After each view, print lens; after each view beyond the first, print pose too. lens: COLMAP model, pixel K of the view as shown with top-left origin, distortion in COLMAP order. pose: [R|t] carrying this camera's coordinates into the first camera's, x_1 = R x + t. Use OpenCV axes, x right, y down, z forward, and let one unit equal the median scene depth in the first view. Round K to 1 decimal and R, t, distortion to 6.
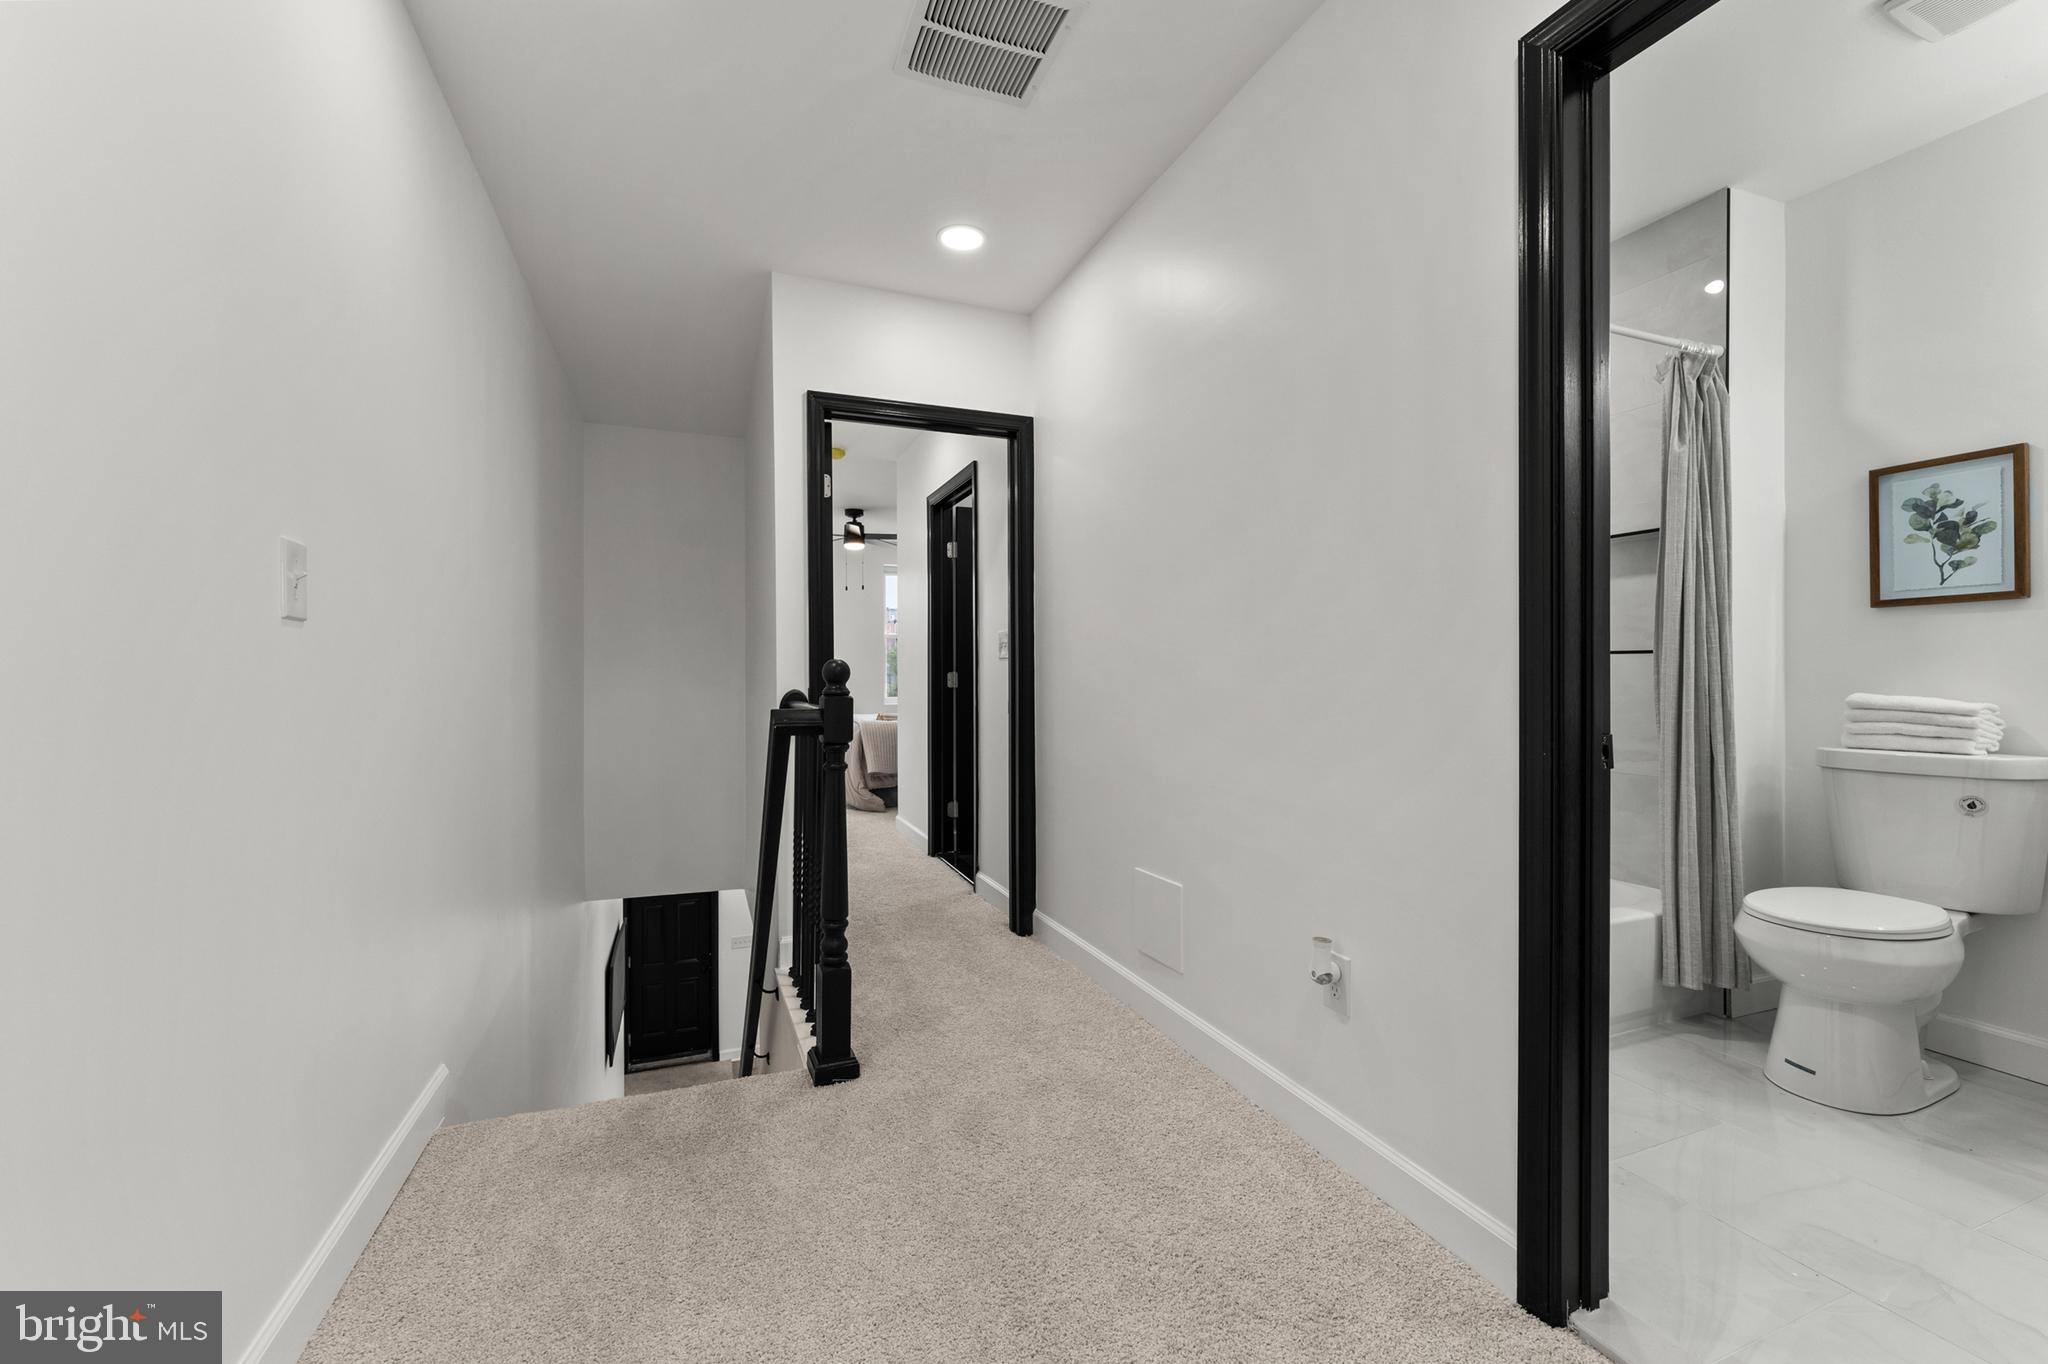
lens RADIAL K [[819.2, 0, 1046.7], [0, 819.2, 676.4], [0, 0, 1]] dist [-0.001276, -0.000564]
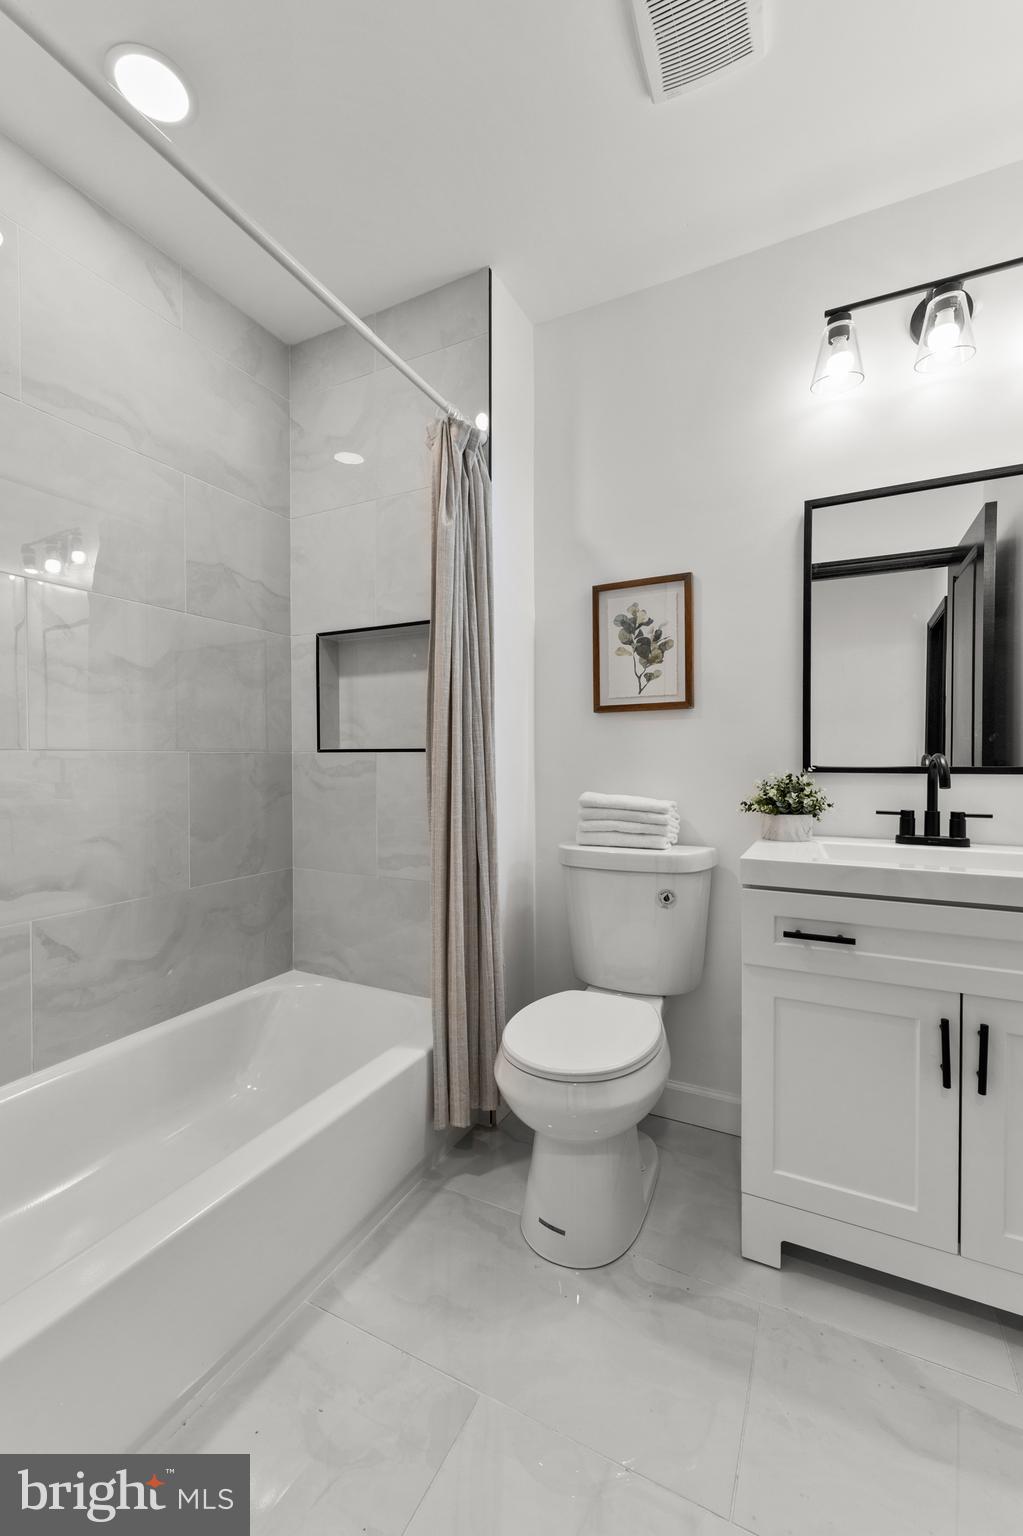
lens RADIAL K [[614.4, 0, 527.8], [0, 614.4, 782.4], [0, 0, 1]] dist [-0.001276, -0.000564]
pose [[0.746509, -0.021218, 0.665037, 0.397826], [0.003641, 0.999607, 0.027806, -0.014425], [-0.665365, -0.018336, 0.746293, 0.447944]]
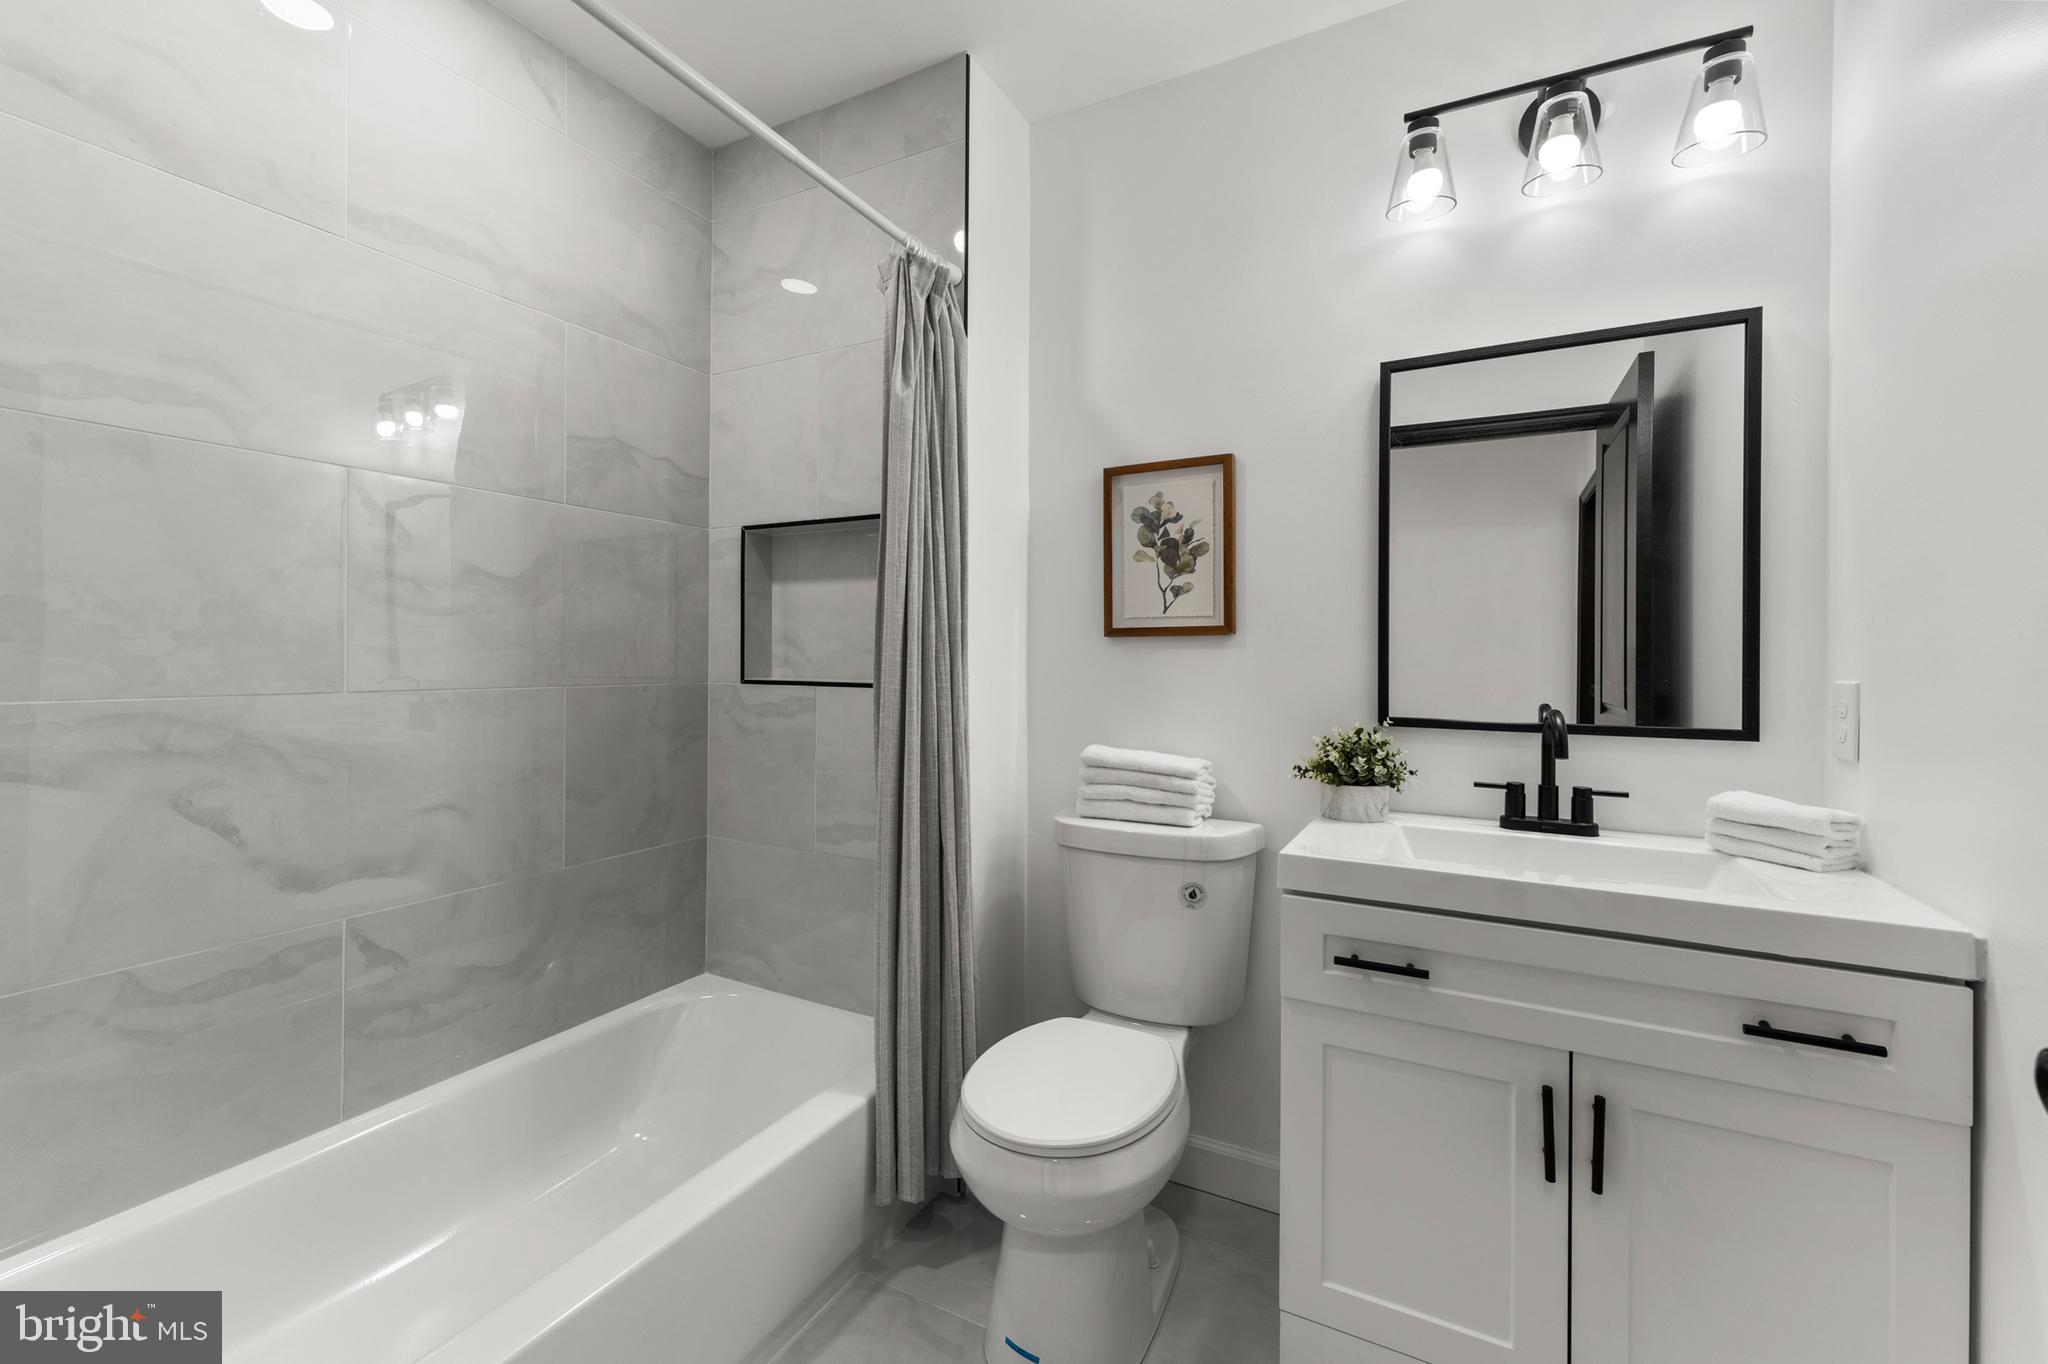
lens RADIAL K [[819.2, 0, 1043.9], [0, 819.2, 677.6], [0, 0, 1]] dist [-0.001276, -0.000564]
pose [[0.757279, -0.004407, 0.653077, 0.430562], [-0.003026, 0.999943, 0.010256, -0.052087], [-0.653085, -0.009742, 0.757222, 0.422156]]
